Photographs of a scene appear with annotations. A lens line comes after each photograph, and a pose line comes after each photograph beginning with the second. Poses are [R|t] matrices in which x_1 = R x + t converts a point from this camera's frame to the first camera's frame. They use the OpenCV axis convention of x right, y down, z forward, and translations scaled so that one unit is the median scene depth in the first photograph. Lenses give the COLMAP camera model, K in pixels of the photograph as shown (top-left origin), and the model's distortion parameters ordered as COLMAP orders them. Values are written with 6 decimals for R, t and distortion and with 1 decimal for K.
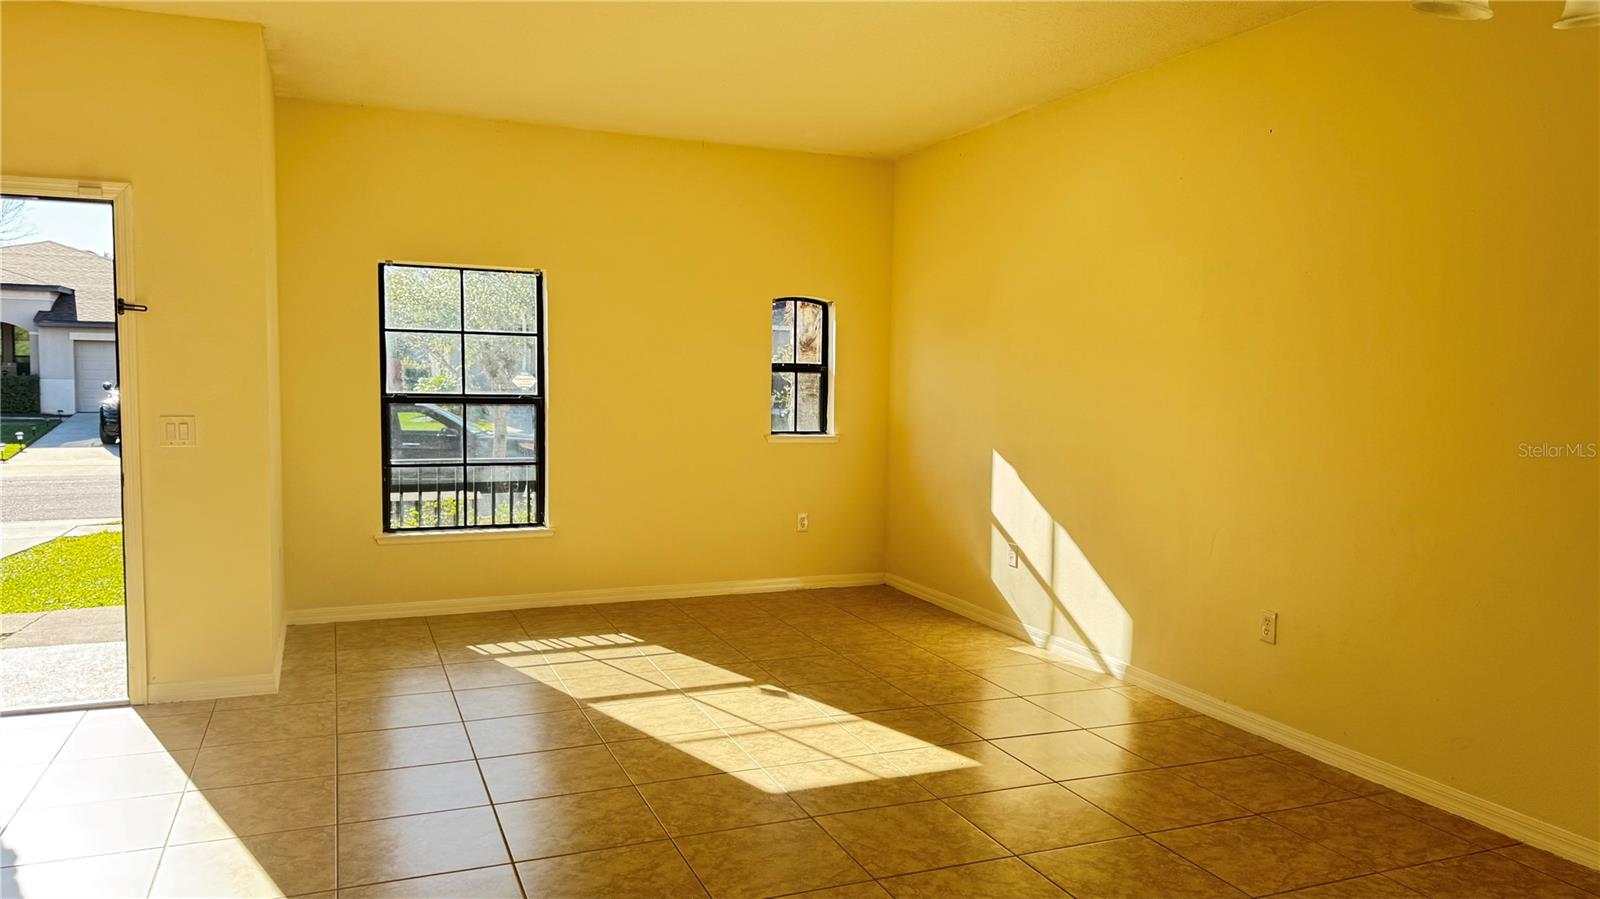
lens RADIAL K [[1126.1, 0, 798.1], [0, 1126.1, 467.2], [0, 0, 1]] dist [0.077418, -0.100206]
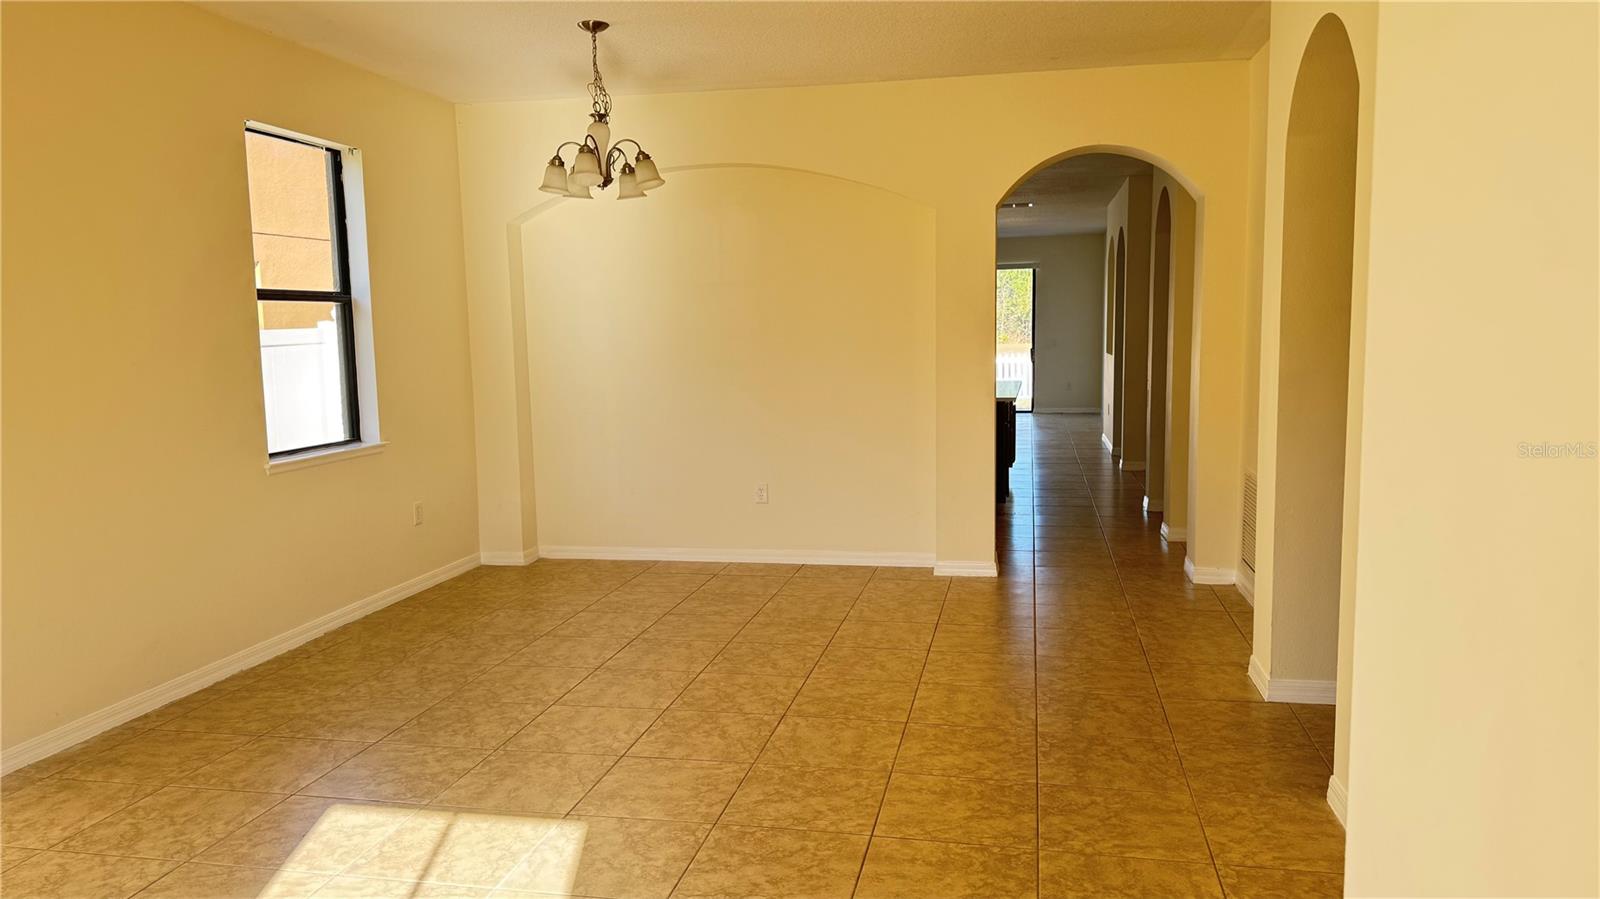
lens RADIAL K [[1119.3, 0, 795.8], [0, 1119.3, 450.3], [0, 0, 1]] dist [0.129300, -0.159381]
pose [[-0.828690, -0.062800, 0.556173, -0.370544], [0.052253, 0.980665, 0.188589, -0.089906], [-0.557263, 0.185343, -0.809386, 0.906016]]
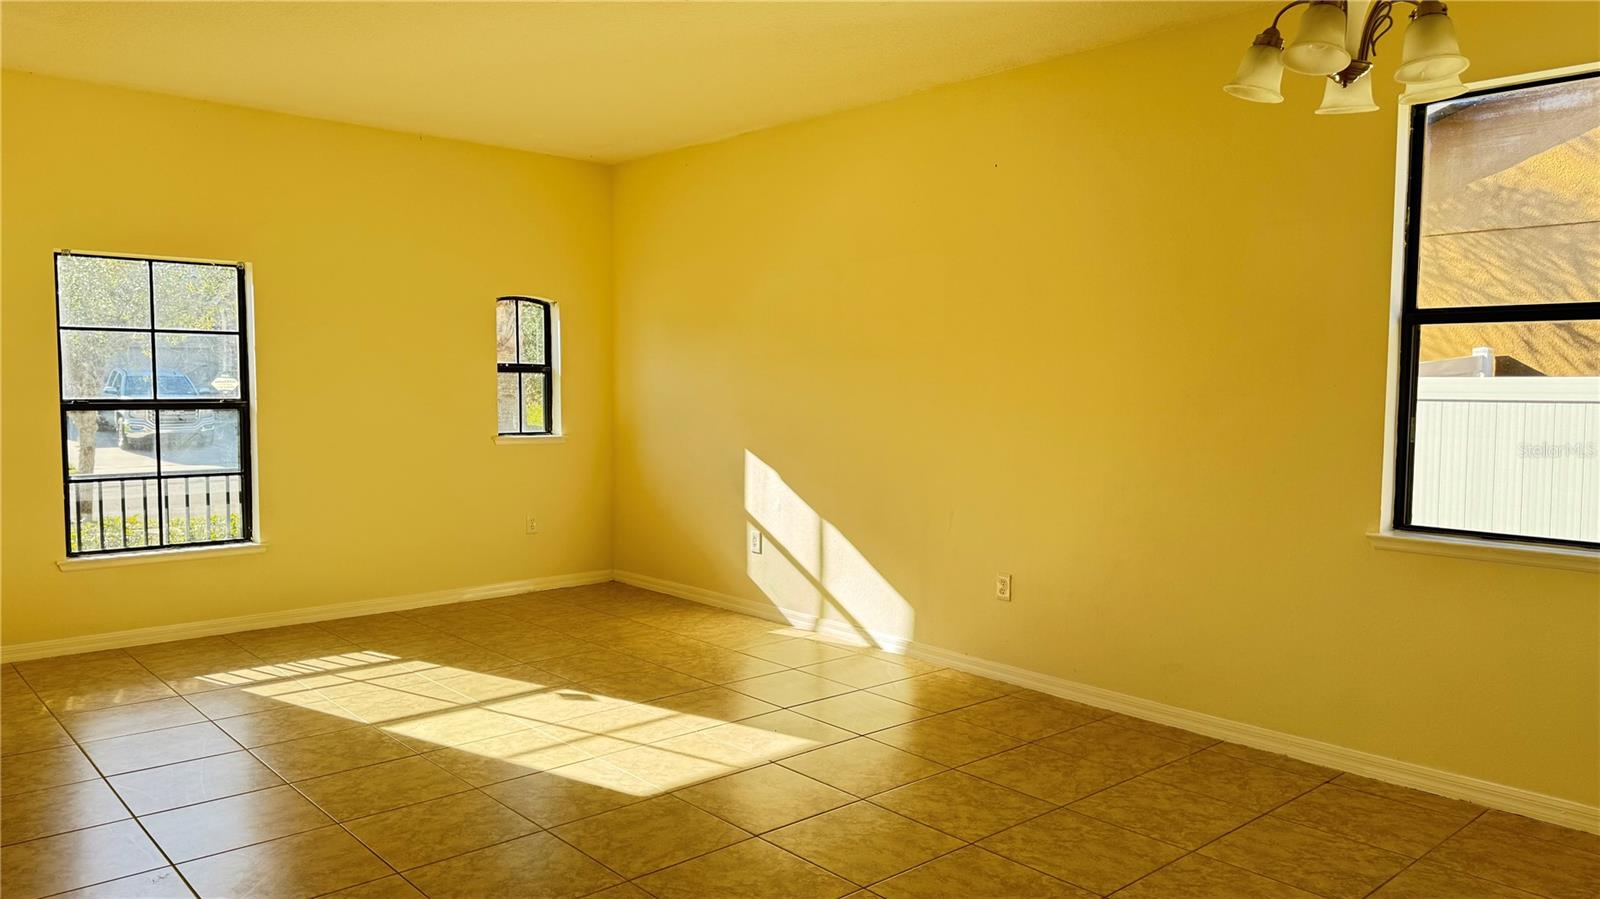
lens RADIAL K [[1133.7, 0, 789.6], [0, 1133.7, 457.0], [0, 0, 1]] dist [0.162266, -0.336710]
pose [[0.943333, -0.030186, 0.330472, -0.127428], [0.033500, 0.999429, -0.004336, 0.002310], [-0.330153, 0.015161, 0.943806, -0.029255]]
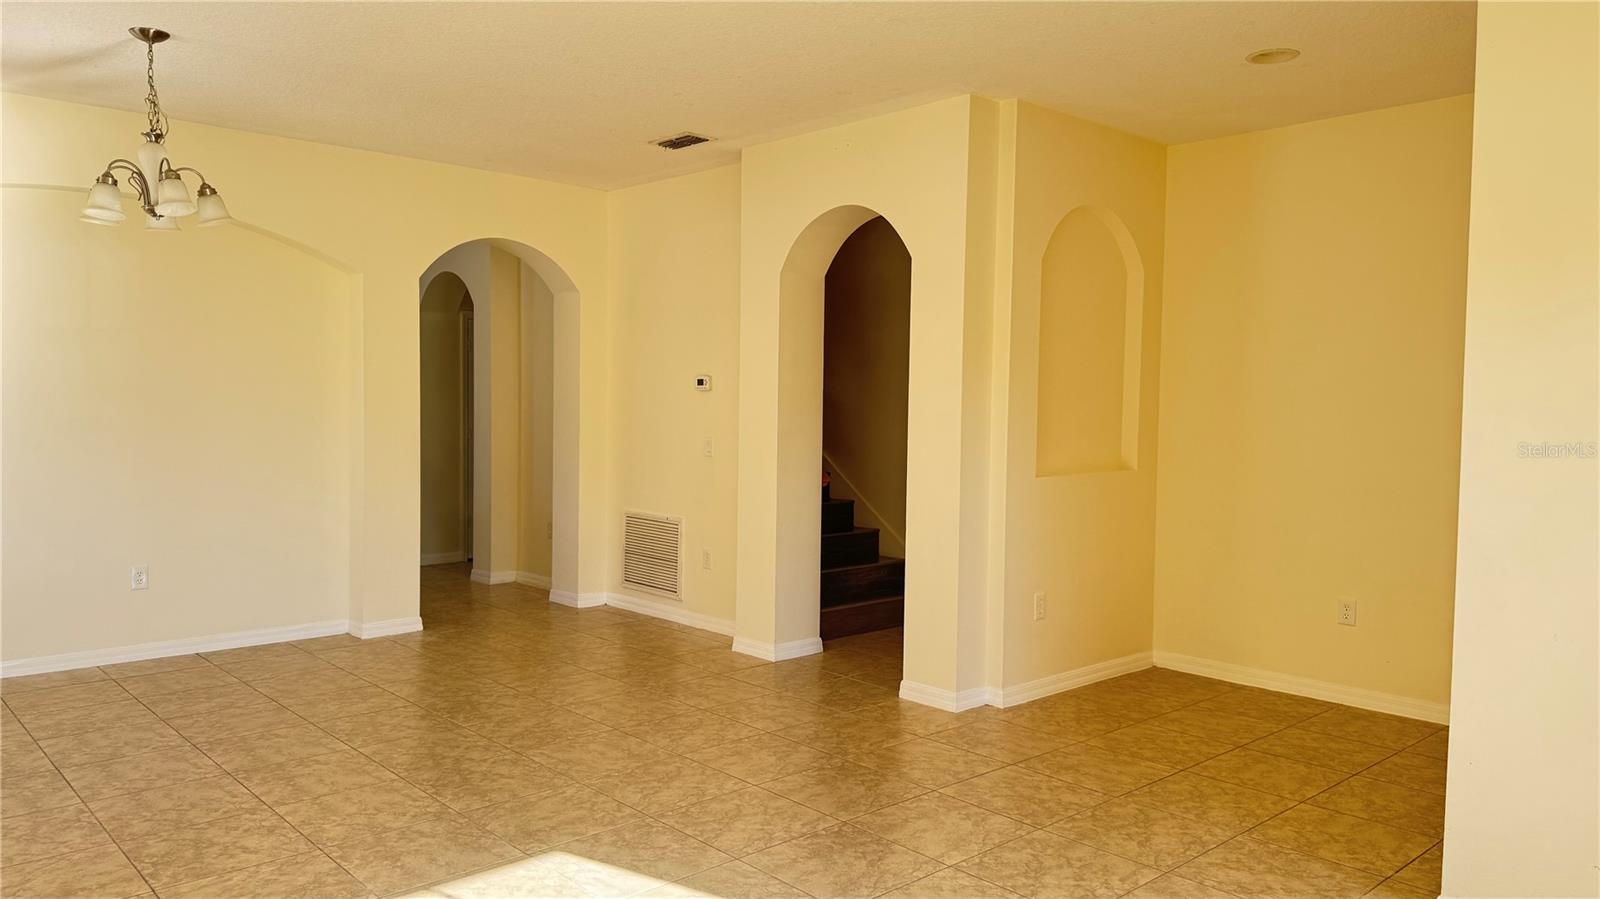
lens RADIAL K [[1131.1, 0, 806.1], [0, 1131.1, 403.5], [0, 0, 1]] dist [0.079768, -0.102693]
pose [[-0.937147, -0.026733, -0.347910, 0.078130], [-0.058157, 0.995081, 0.080194, -0.094621], [0.344054, 0.095388, -0.934092, 1.105776]]
